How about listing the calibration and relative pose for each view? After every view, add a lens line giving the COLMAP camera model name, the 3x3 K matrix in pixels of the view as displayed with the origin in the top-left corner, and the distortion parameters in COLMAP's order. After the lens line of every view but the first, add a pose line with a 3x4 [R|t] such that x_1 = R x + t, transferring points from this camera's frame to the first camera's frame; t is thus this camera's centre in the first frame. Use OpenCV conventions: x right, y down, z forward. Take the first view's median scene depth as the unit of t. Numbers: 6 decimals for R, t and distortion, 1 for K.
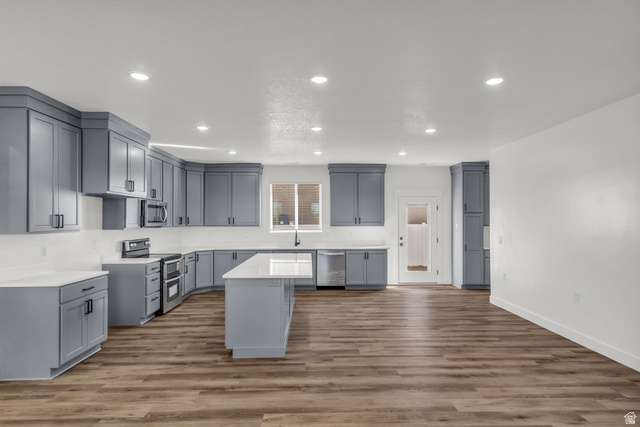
lens RADIAL K [[348.0, 0, 319.7], [0, 348.0, 216.5], [0, 0, 1]] dist [0.000402, 0.000208]
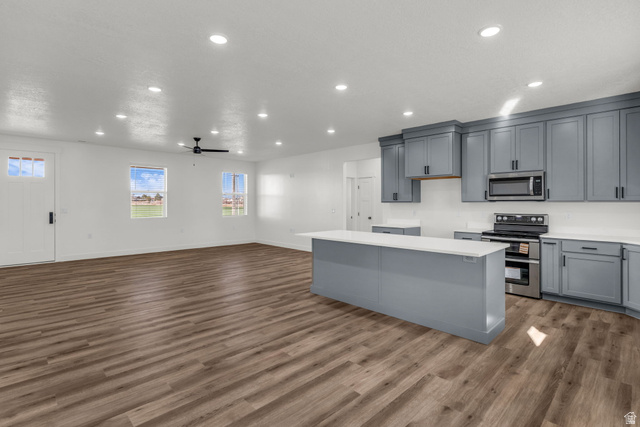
lens RADIAL K [[311.2, 0, 325.0], [0, 311.2, 207.2], [0, 0, 1]] dist [0.000408, 0.000070]
pose [[-0.722478, 0.005722, -0.691370, 0.486007], [0.005952, 0.999980, 0.002057, 0.044371], [0.691368, -0.002629, -0.722498, 1.324460]]
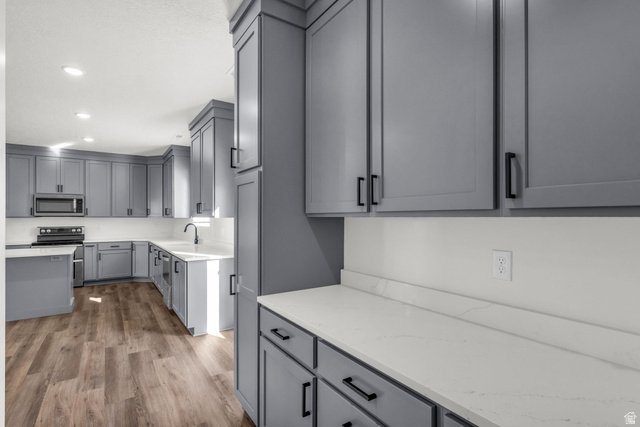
lens RADIAL K [[316.4, 0, 320.5], [0, 316.4, 212.7], [0, 0, 1]] dist [0.002535, -0.000182]
pose [[0.543782, -0.011553, -0.839147, 0.962475], [0.010387, 0.999921, -0.007036, 0.035469], [0.839162, -0.004890, 0.543859, 1.227650]]
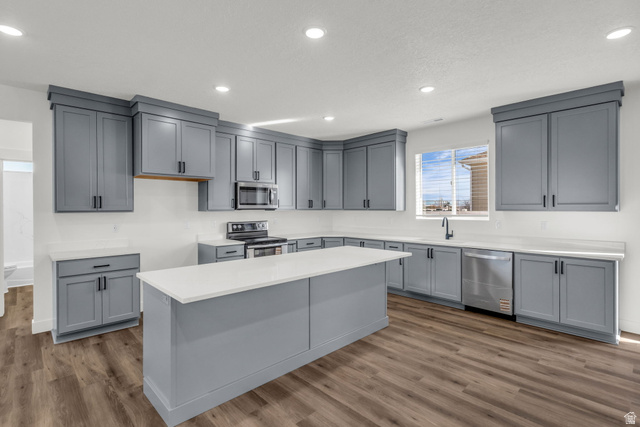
lens RADIAL K [[311.2, 0, 325.0], [0, 311.2, 207.2], [0, 0, 1]] dist [0.000408, 0.000070]
pose [[0.679505, -0.001896, -0.733669, 0.318621], [0.009955, 0.999928, 0.006636, 0.020641], [0.733604, -0.011813, 0.679475, 0.575566]]
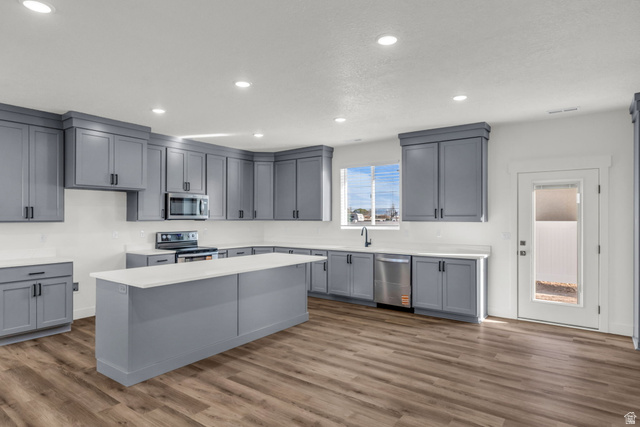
lens RADIAL K [[366.2, 0, 322.1], [0, 366.2, 215.0], [0, 0, 1]] dist [-0.000881, 0.000035]
pose [[0.790249, -0.002342, -0.612781, 0.507204], [0.005729, 0.999977, 0.003566, 0.015558], [0.612759, -0.006329, 0.790245, 0.428618]]
